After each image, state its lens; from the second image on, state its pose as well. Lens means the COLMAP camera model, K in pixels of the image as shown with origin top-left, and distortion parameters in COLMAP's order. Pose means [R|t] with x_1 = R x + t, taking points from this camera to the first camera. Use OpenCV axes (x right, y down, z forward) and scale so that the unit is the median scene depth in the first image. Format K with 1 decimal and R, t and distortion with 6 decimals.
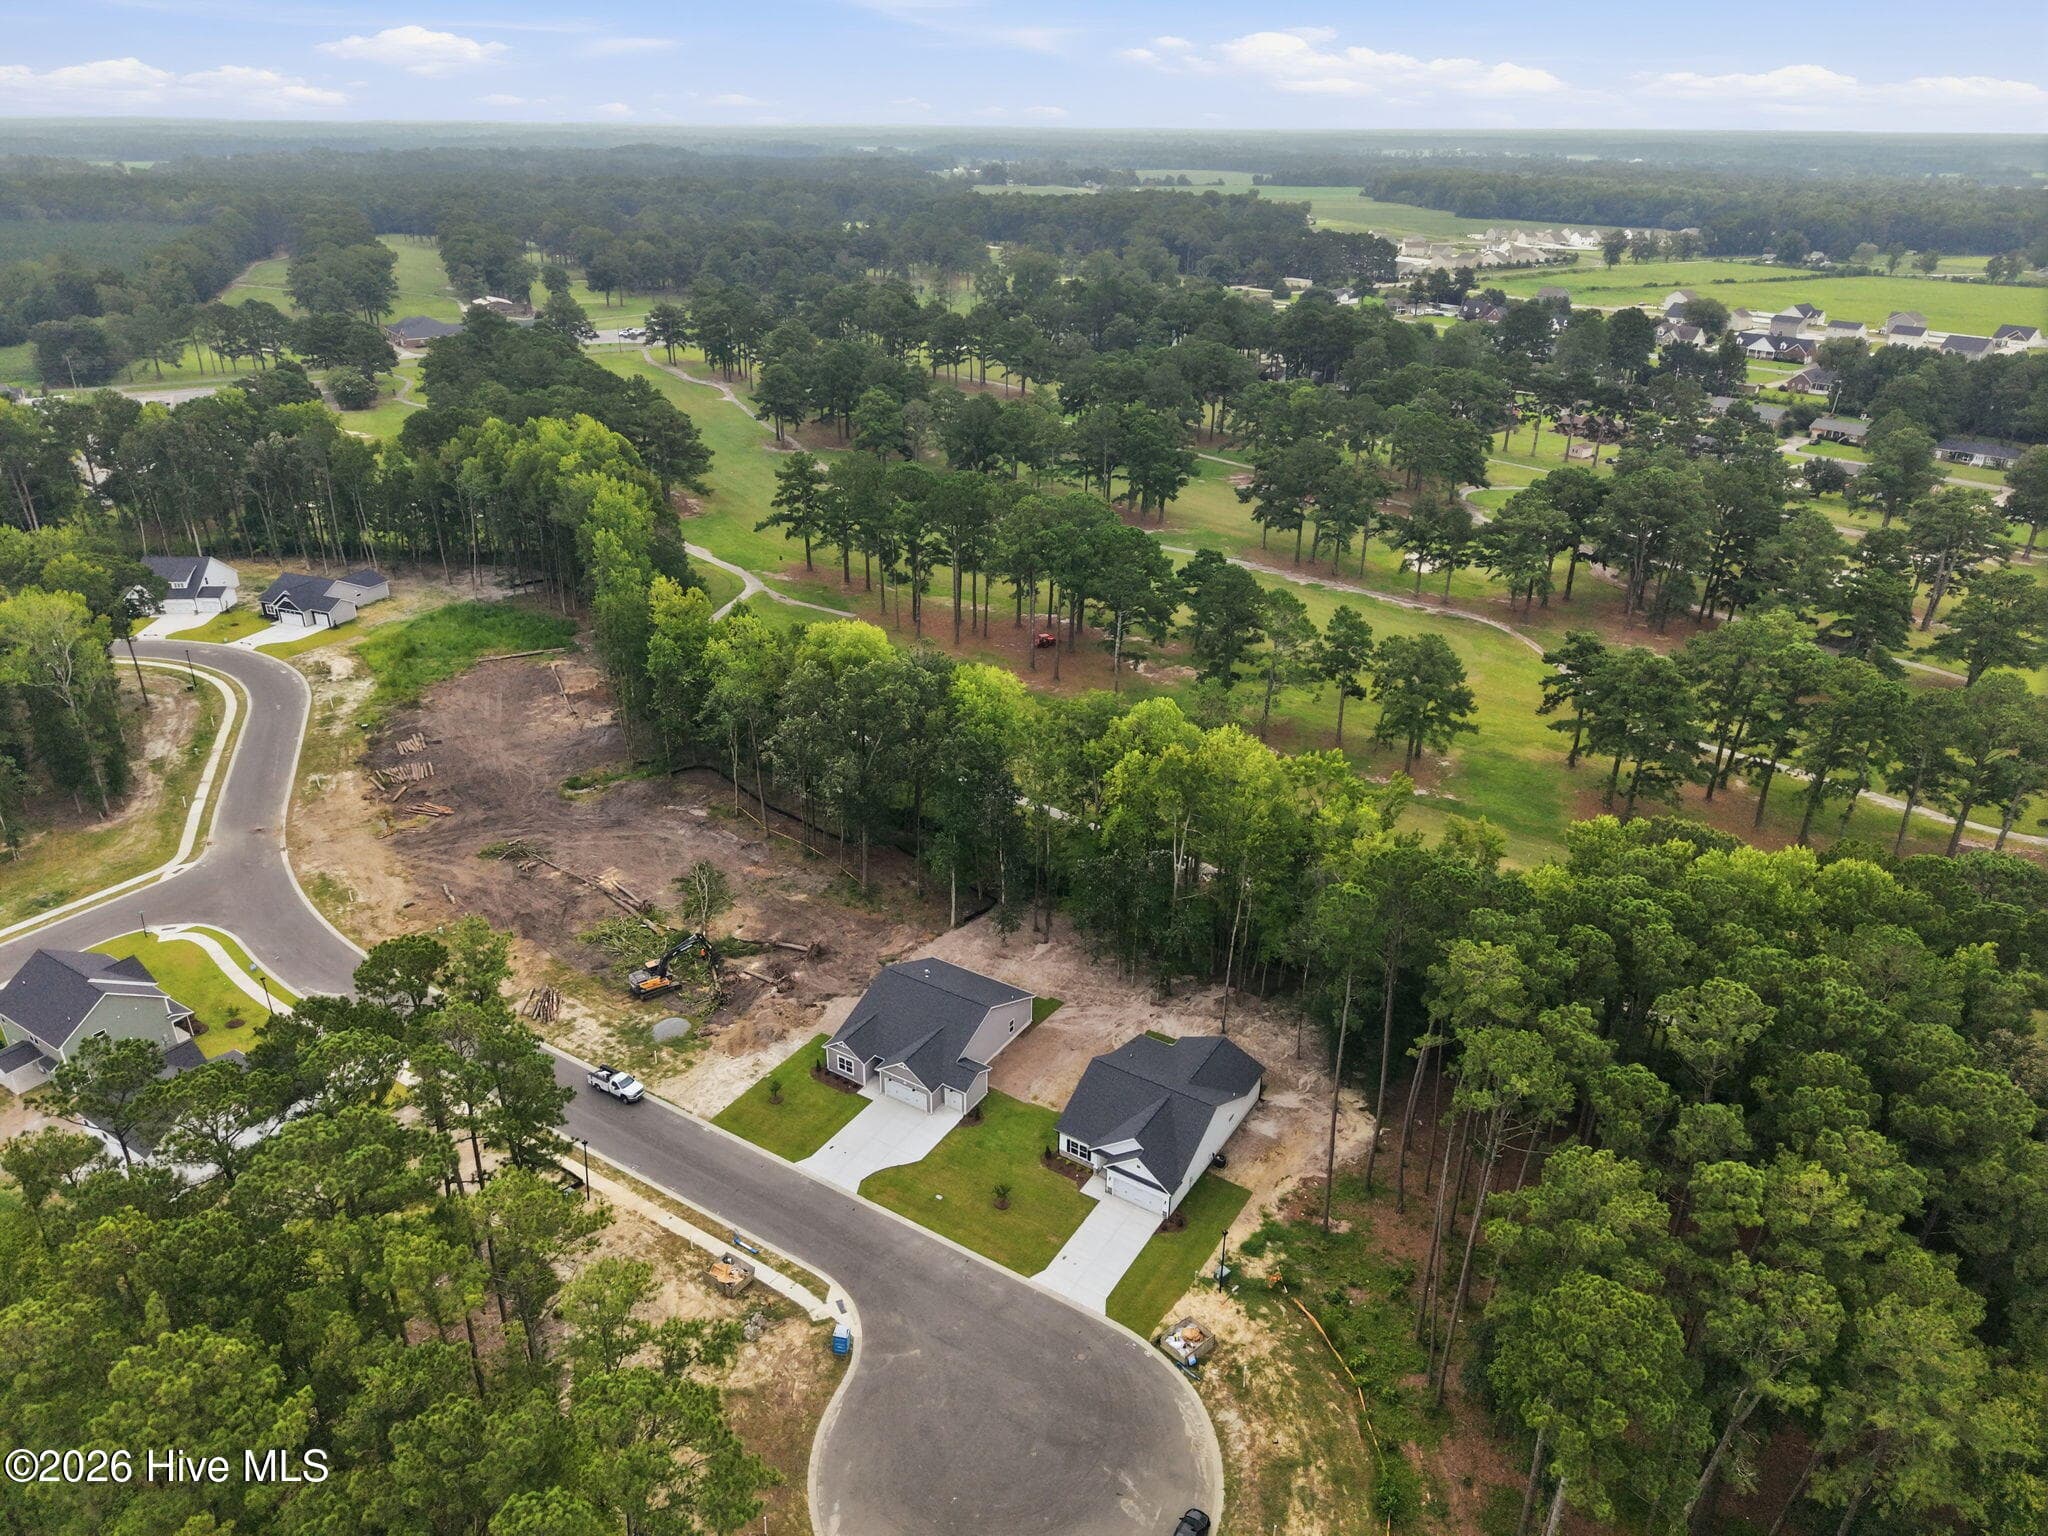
lens RADIAL K [[1377.0, 0, 1026.1], [0, 1377.0, 775.6], [0, 0, 1]] dist [0.015509, -0.005062]
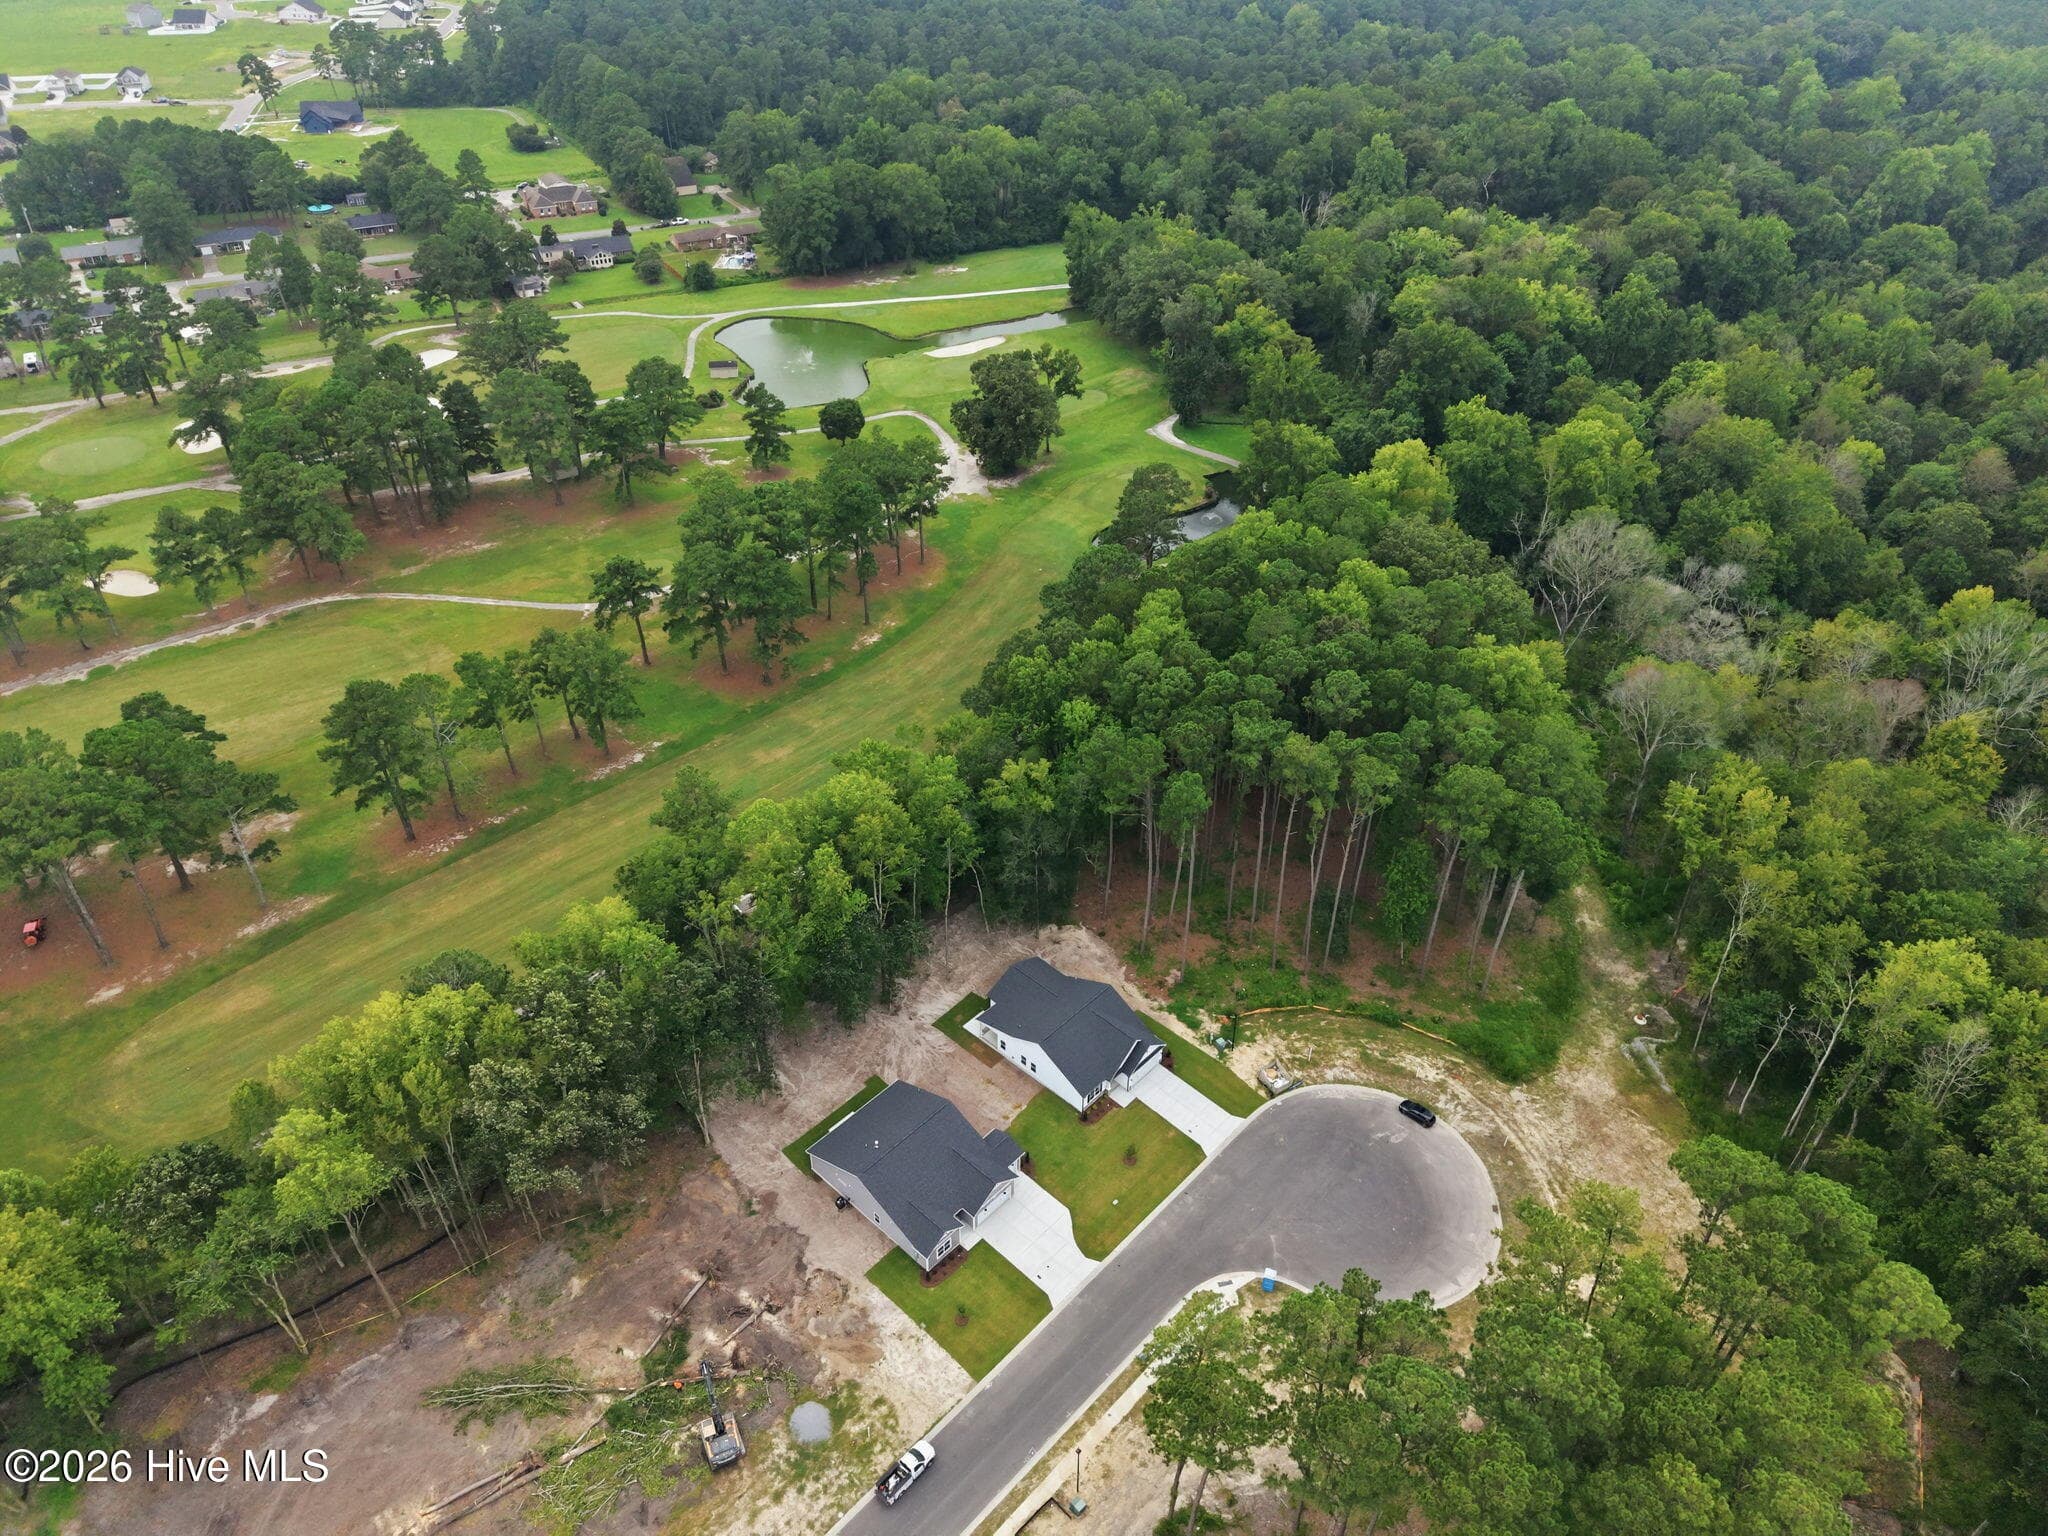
lens RADIAL K [[1372.7, 0, 1020.6], [0, 1372.7, 759.3], [0, 0, 1]] dist [0.018060, -0.008419]
pose [[0.193707, -0.590728, 0.783274, -0.809637], [0.414648, 0.772877, 0.480342, -0.617545], [-0.889126, 0.231738, 0.394655, 0.521967]]
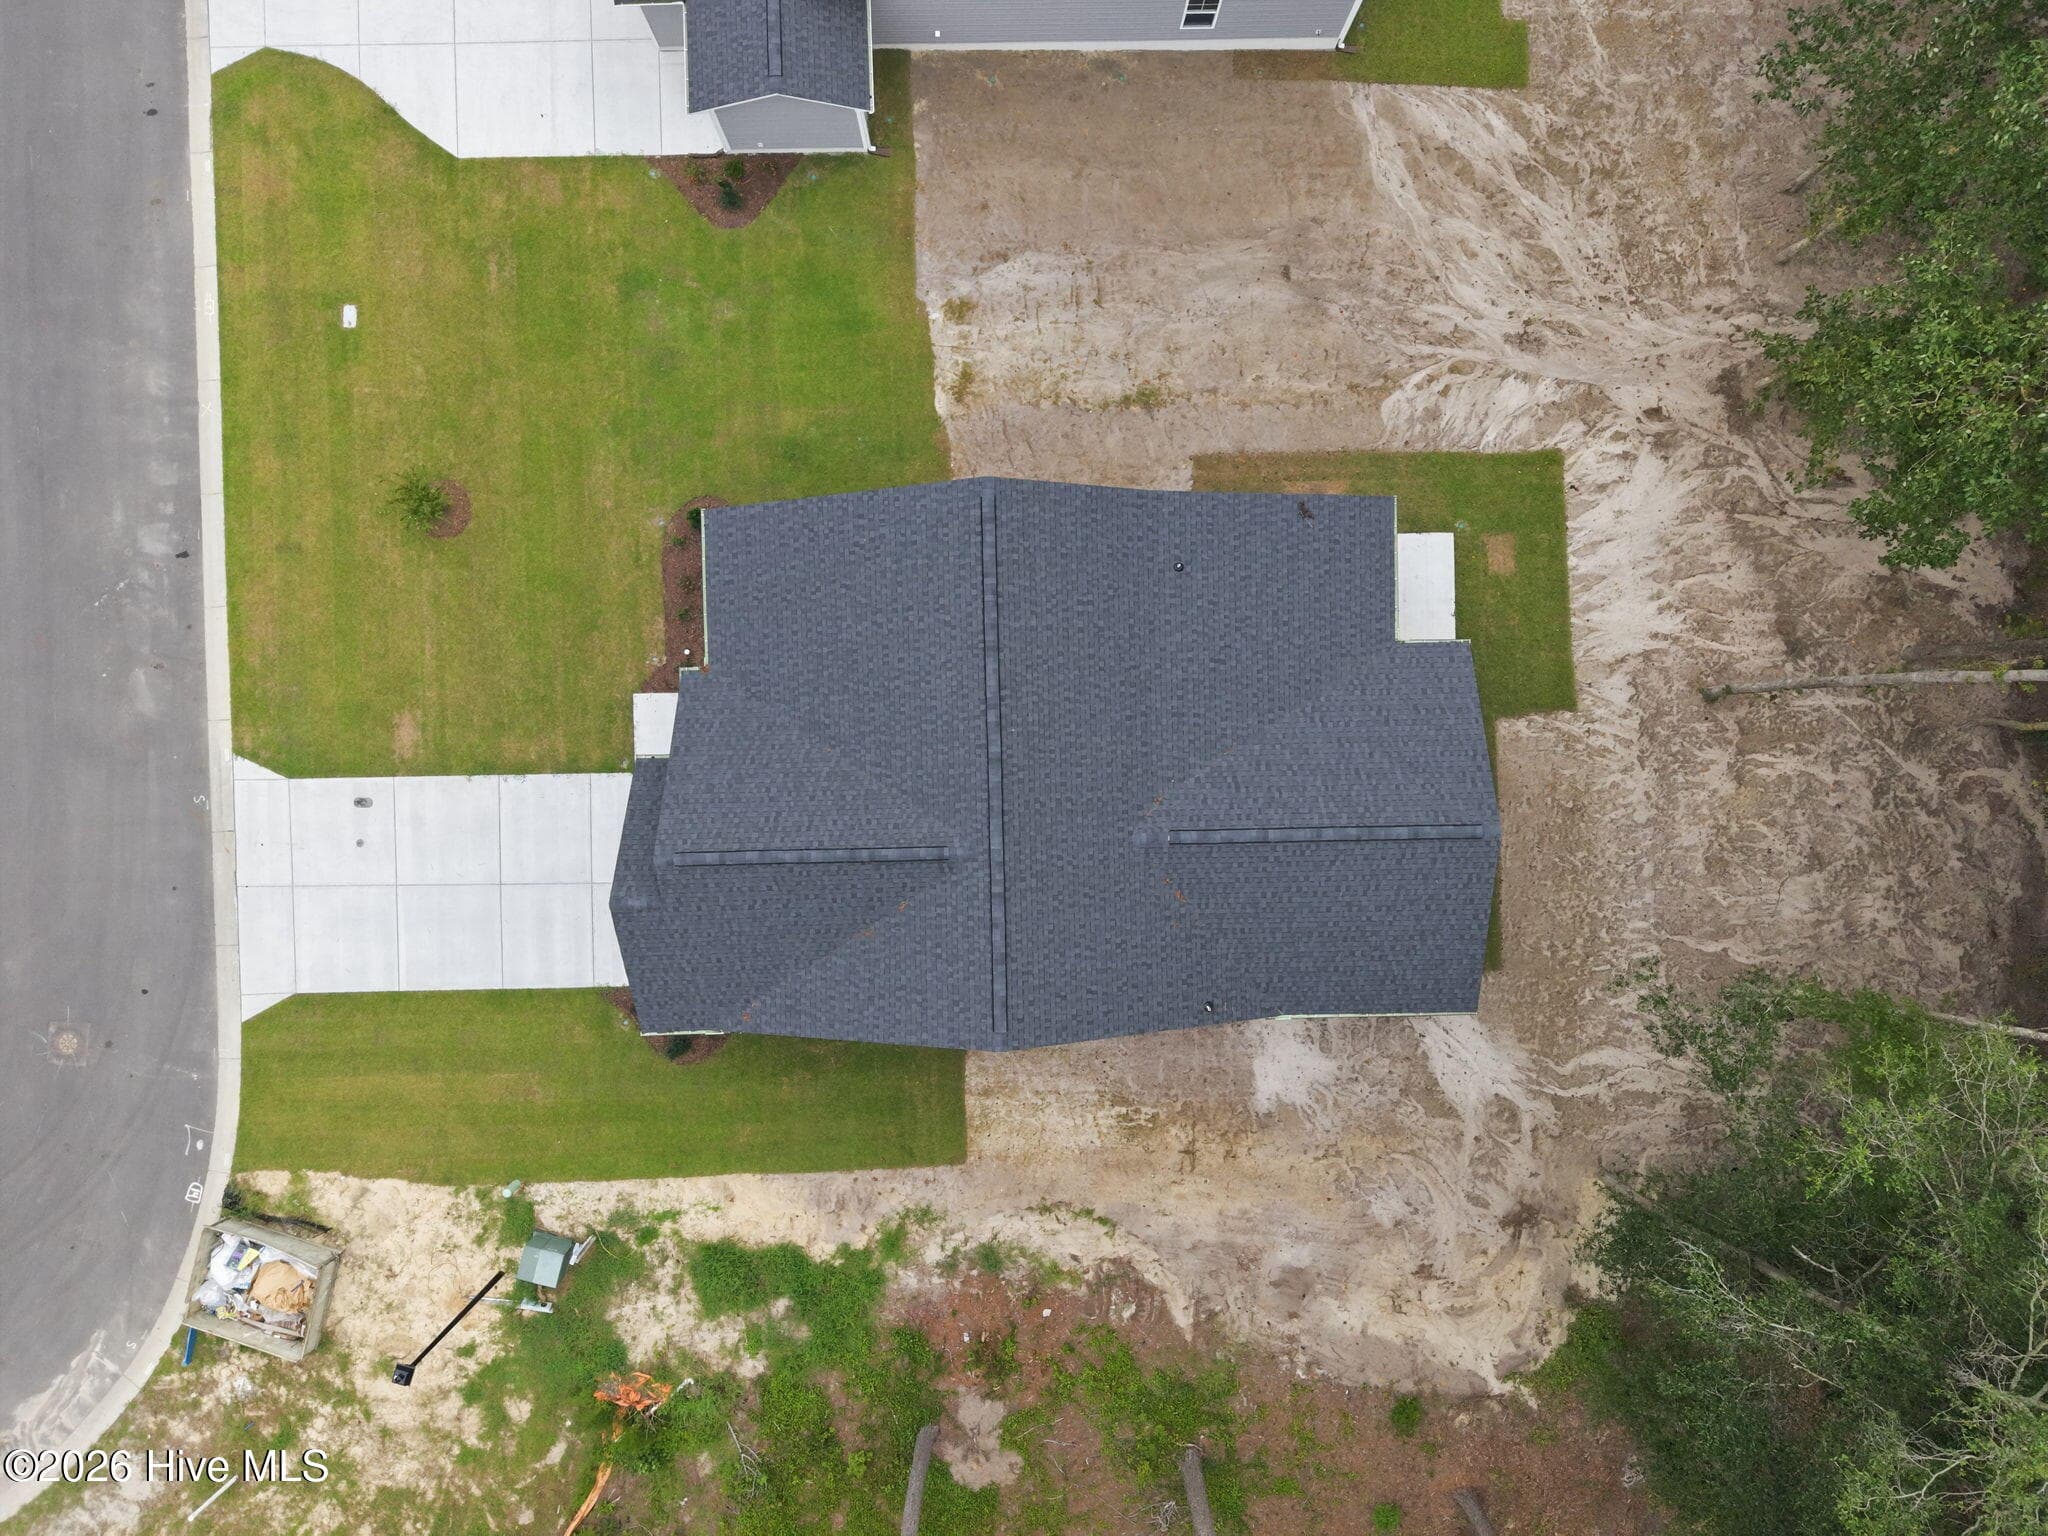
lens RADIAL K [[1392.8, 0, 1022.3], [0, 1392.8, 745.1], [0, 0, 1]] dist [0.006268, -0.000045]
pose [[0.550653, 0.834714, 0.005705, 0.095993], [-0.367609, 0.236361, 0.899442, 0.000388], [0.749429, -0.497378, 0.437002, 0.952061]]
